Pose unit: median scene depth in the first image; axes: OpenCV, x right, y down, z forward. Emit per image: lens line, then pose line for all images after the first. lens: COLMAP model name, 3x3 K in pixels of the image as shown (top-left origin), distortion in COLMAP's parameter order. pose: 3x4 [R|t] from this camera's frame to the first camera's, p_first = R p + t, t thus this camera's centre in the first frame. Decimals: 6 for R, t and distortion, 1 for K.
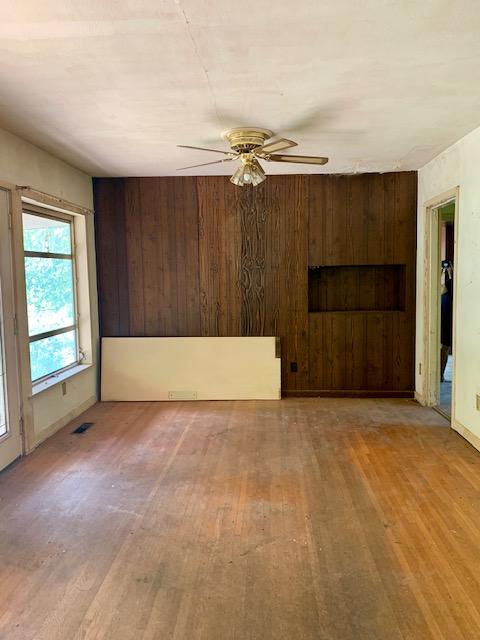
lens RADIAL K [[485.2, 0, 240.0], [0, 485.2, 320.0], [0, 0, 1]] dist [-0.000205, -0.001518]
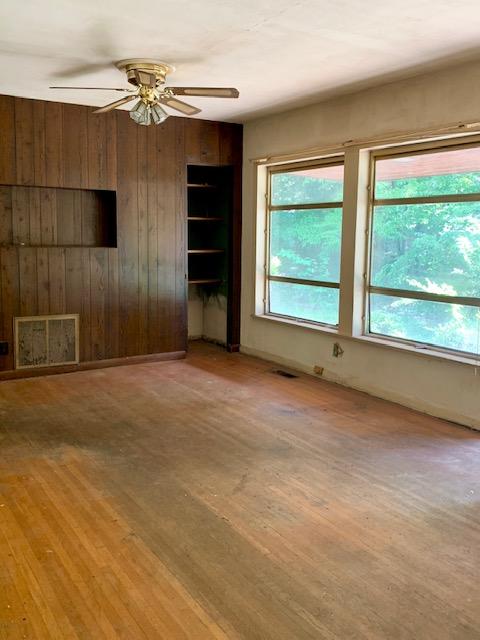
lens RADIAL K [[602.3, 0, 240.0], [0, 602.3, 320.0], [0, 0, 1]] dist [0.001537, 0.000953]
pose [[-0.813419, 0.091953, -0.574364, 0.725101], [-0.056860, 0.970127, 0.235838, -0.166788], [0.578893, 0.224493, -0.783891, 1.881196]]
